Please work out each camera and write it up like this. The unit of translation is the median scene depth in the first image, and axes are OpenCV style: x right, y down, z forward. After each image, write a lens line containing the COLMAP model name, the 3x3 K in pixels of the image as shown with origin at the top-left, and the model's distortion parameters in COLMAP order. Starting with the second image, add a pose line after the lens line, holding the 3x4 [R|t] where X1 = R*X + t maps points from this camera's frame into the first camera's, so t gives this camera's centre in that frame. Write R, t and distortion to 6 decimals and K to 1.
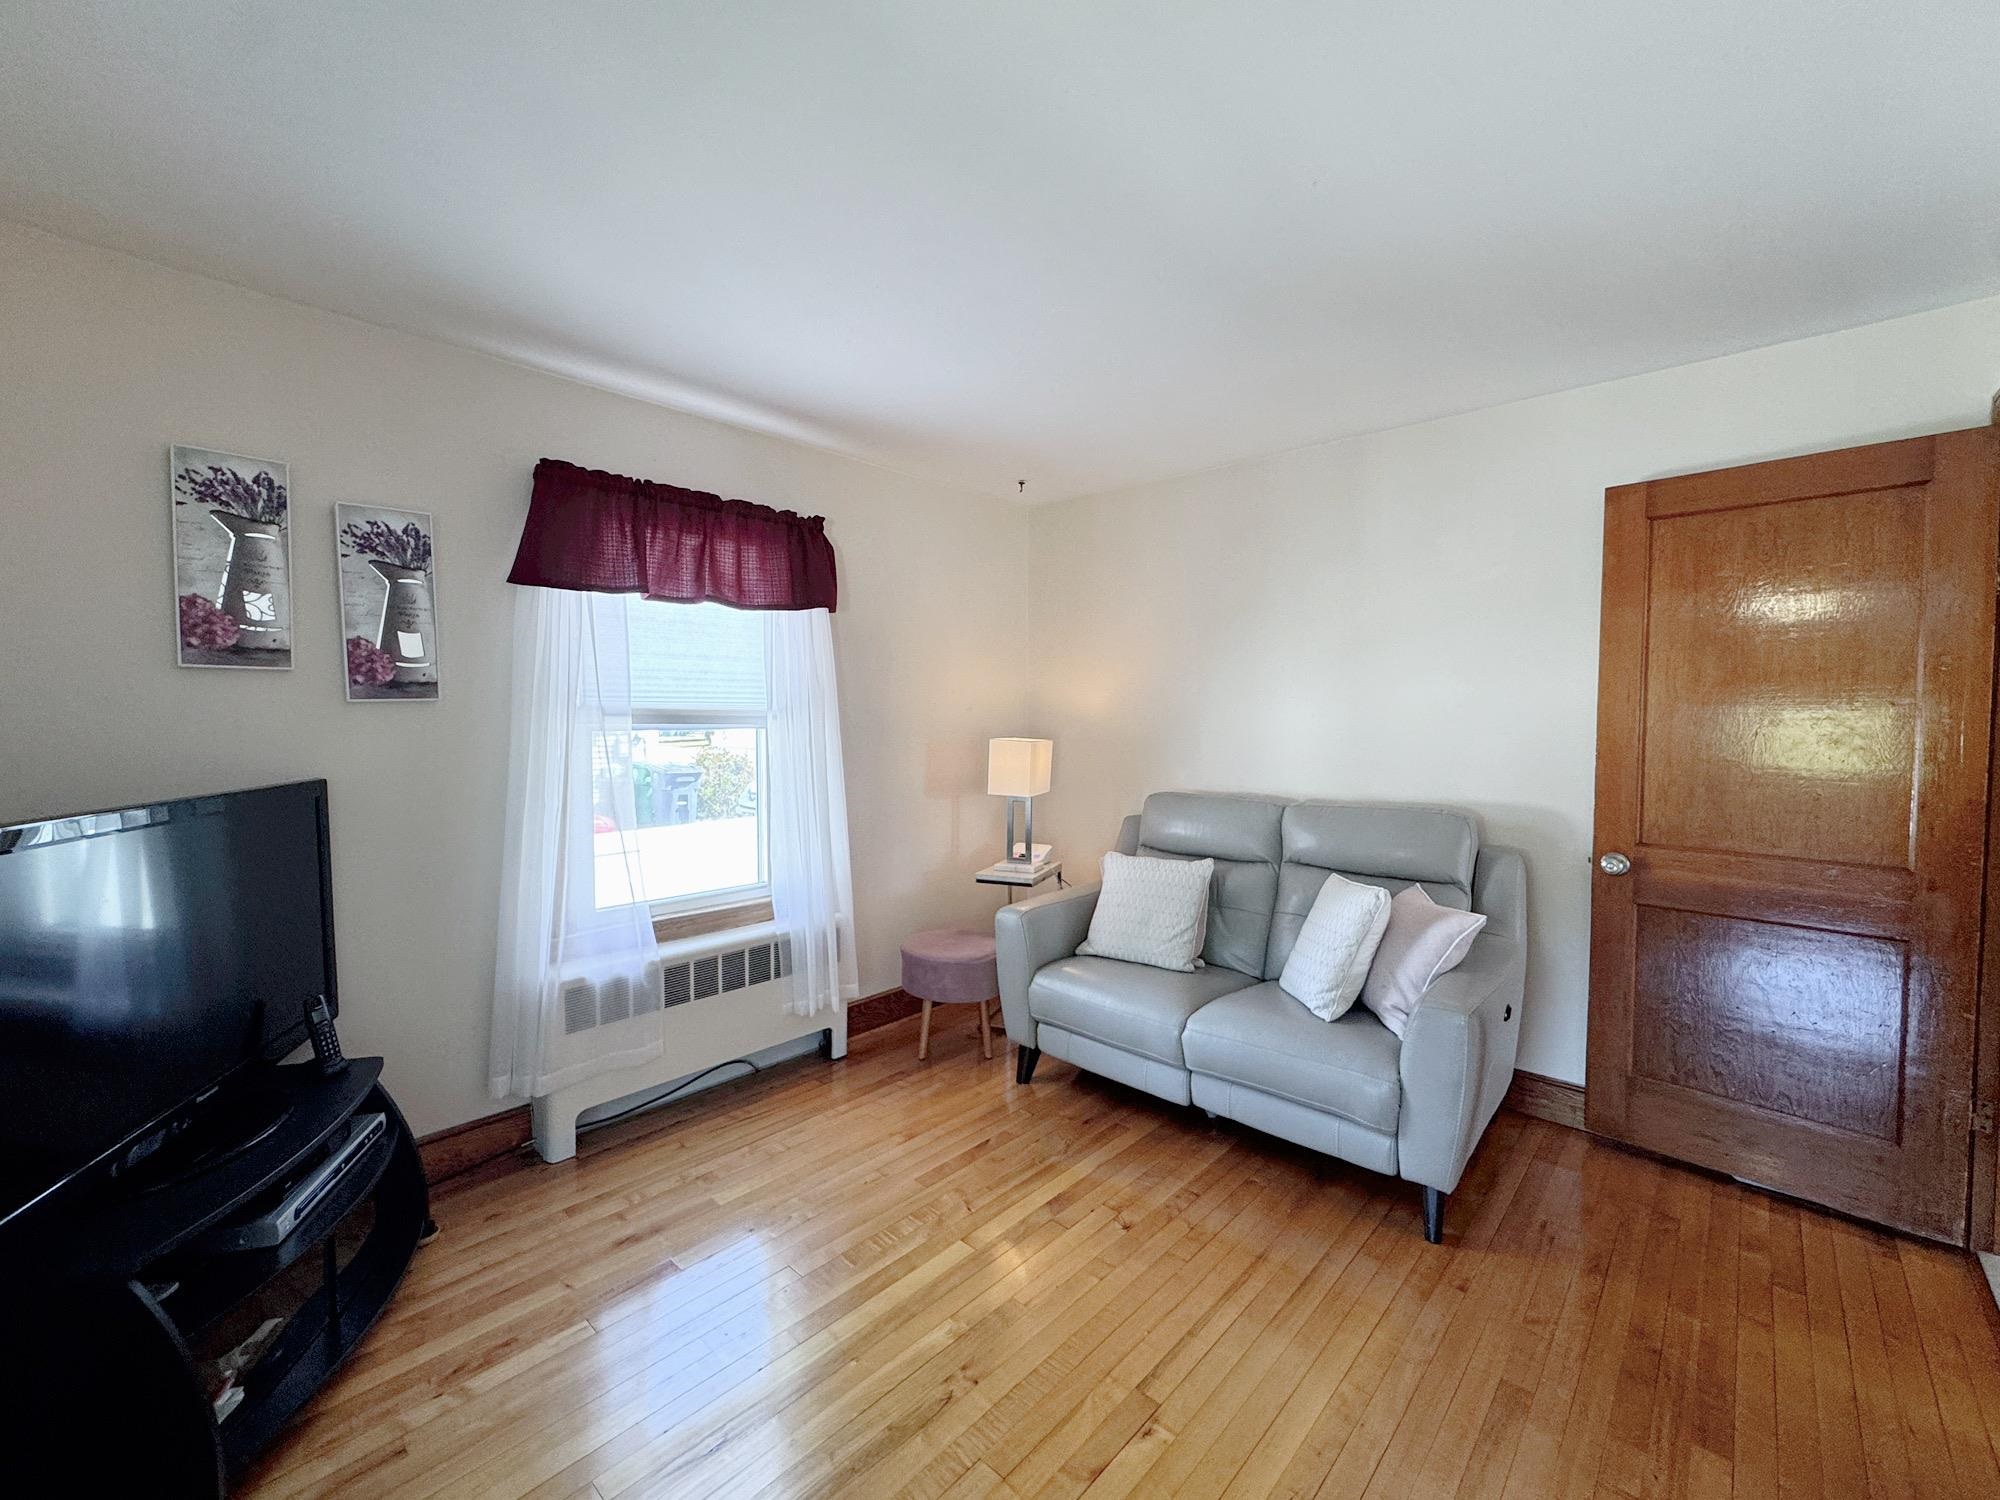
lens RADIAL K [[820.5, 0, 1000.1], [0, 820.5, 748.0], [0, 0, 1]] dist [-0.002825, 0.000072]
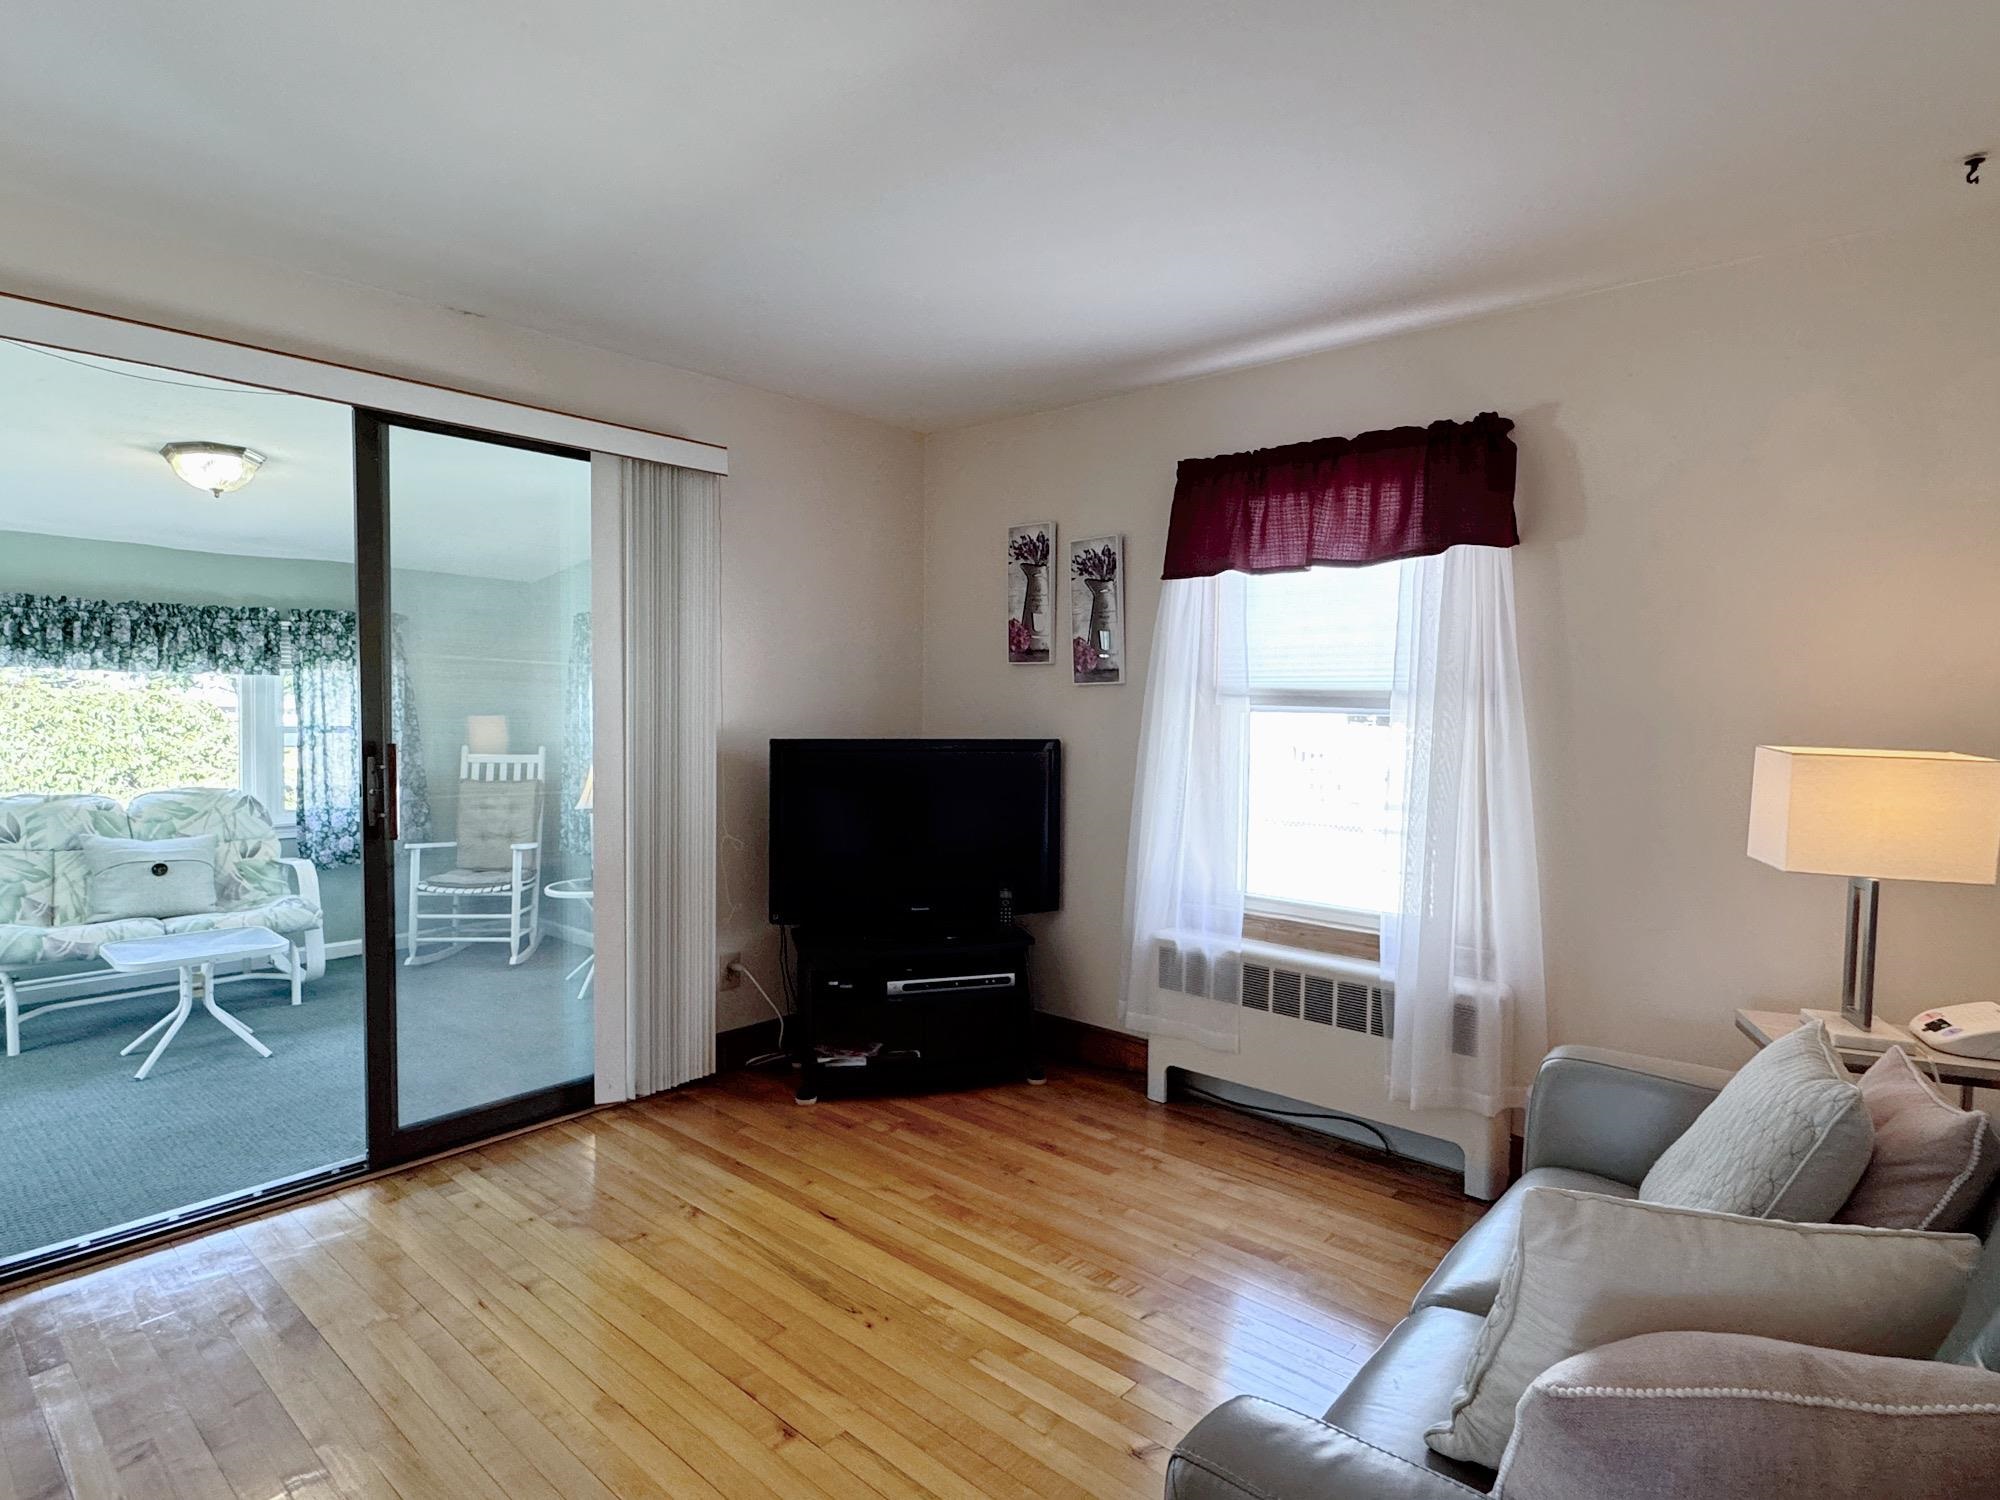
lens RADIAL K [[1061.0, 0, 999.2], [0, 1061.0, 746.1], [0, 0, 1]] dist [-0.000941, -0.001315]
pose [[0.030782, 0.041389, -0.998669, 0.835571], [-0.054612, 0.997719, 0.039667, -0.015297], [0.998033, 0.053318, 0.032973, 0.699921]]
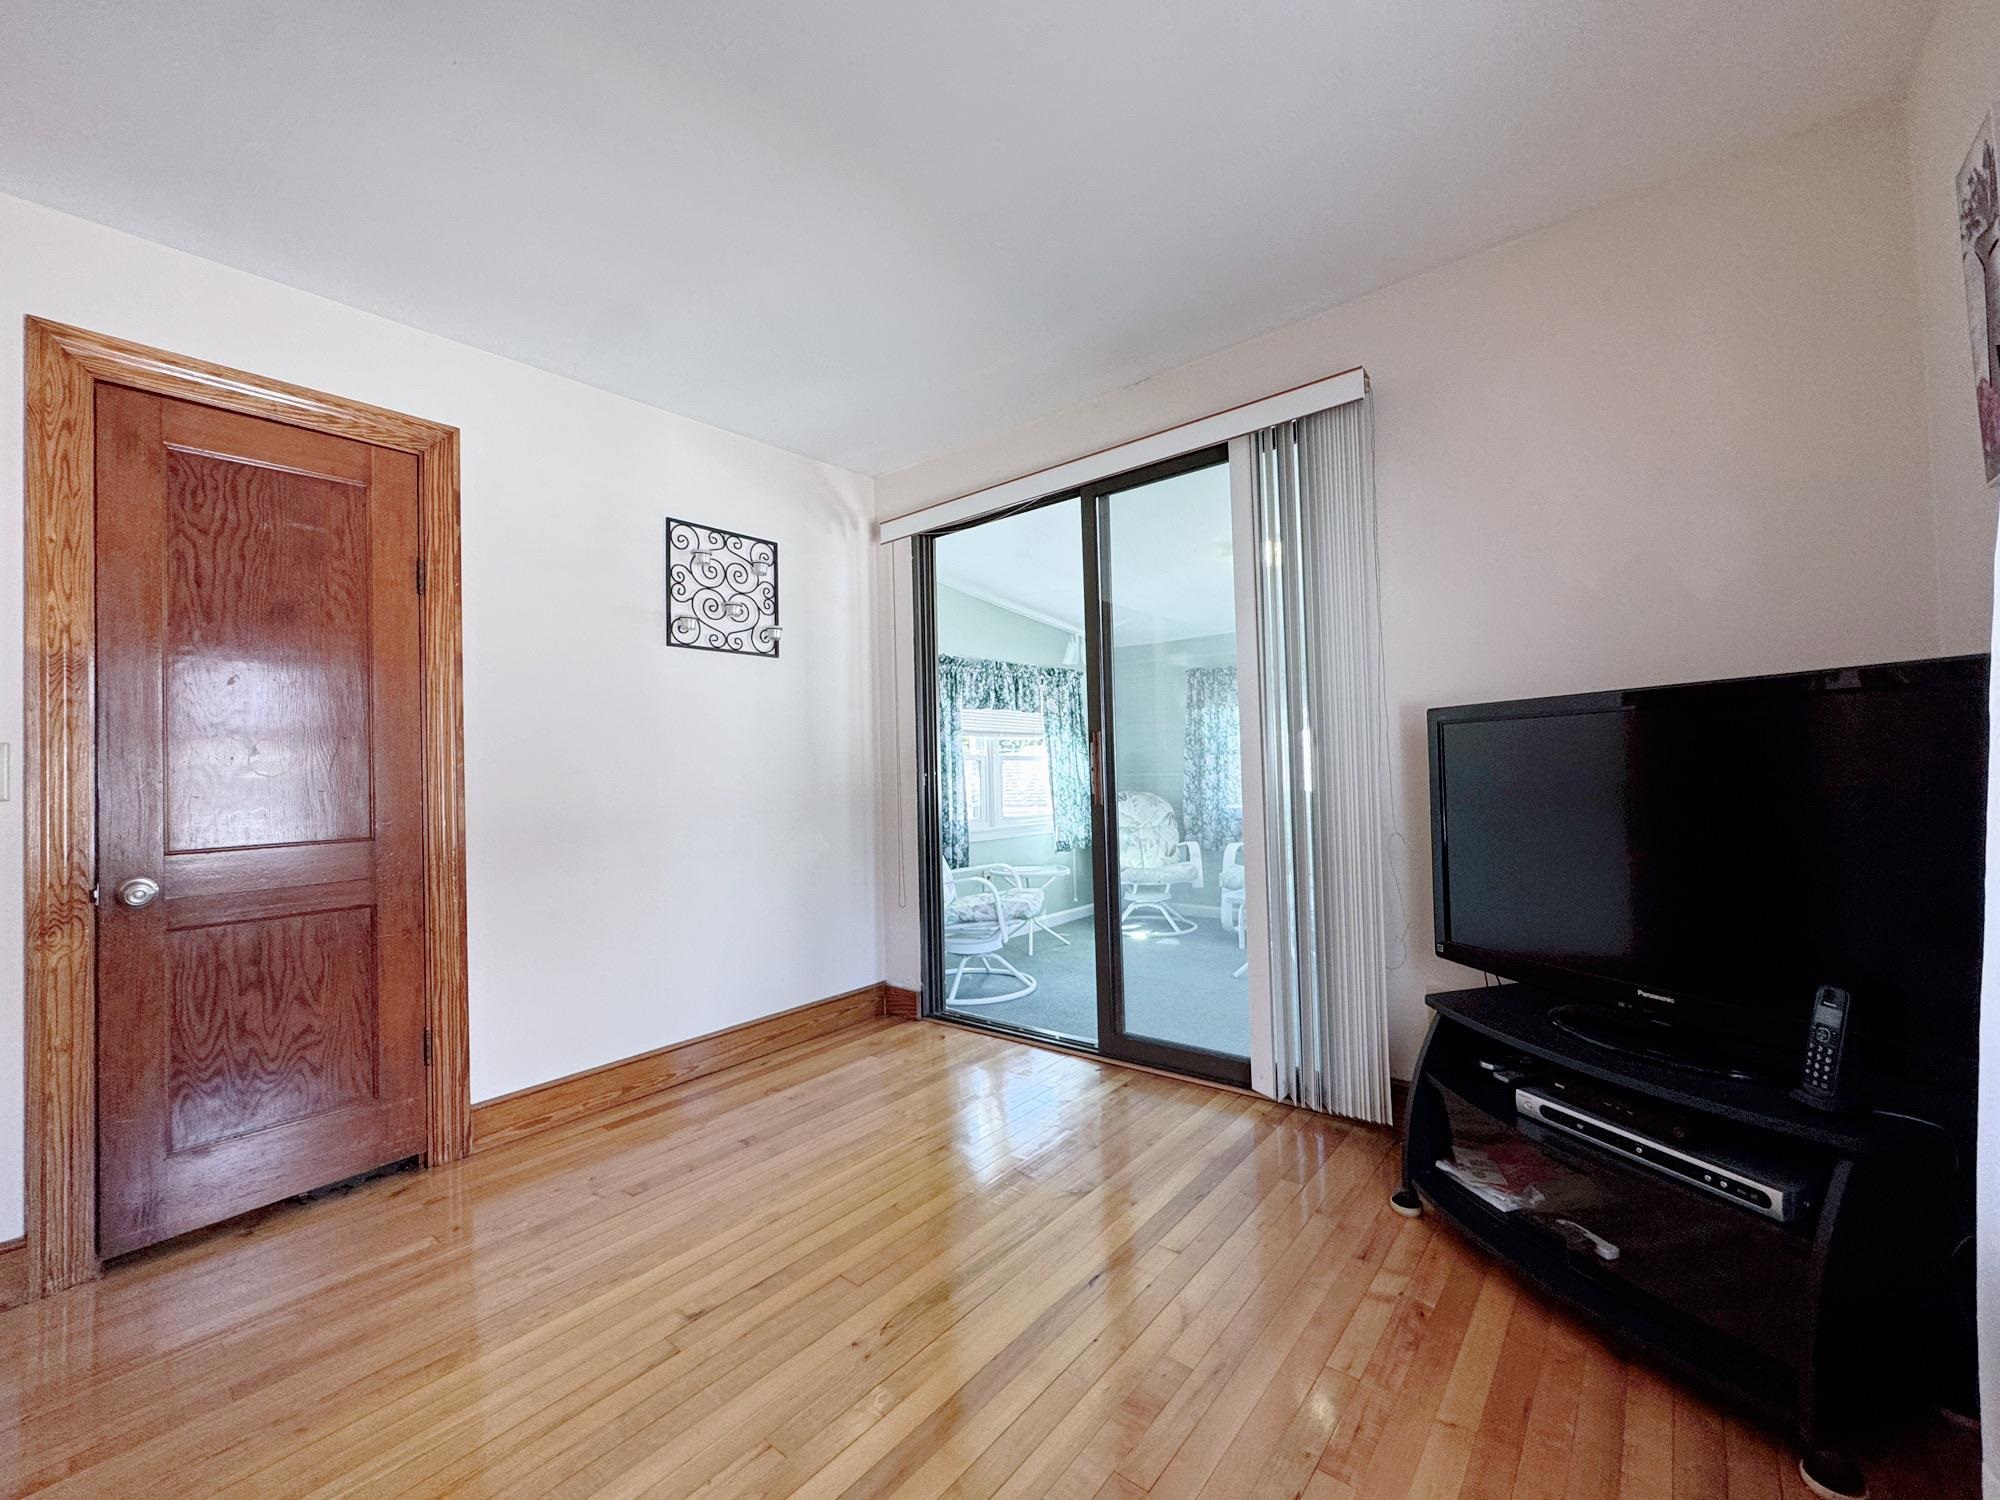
lens RADIAL K [[820.5, 0, 1000.1], [0, 820.5, 748.0], [0, 0, 1]] dist [-0.002825, 0.000072]
pose [[-0.997967, 0.029699, -0.056381, -0.106002], [0.028898, 0.999470, 0.014970, 0.063272], [0.056796, 0.013311, -0.998297, 1.240873]]
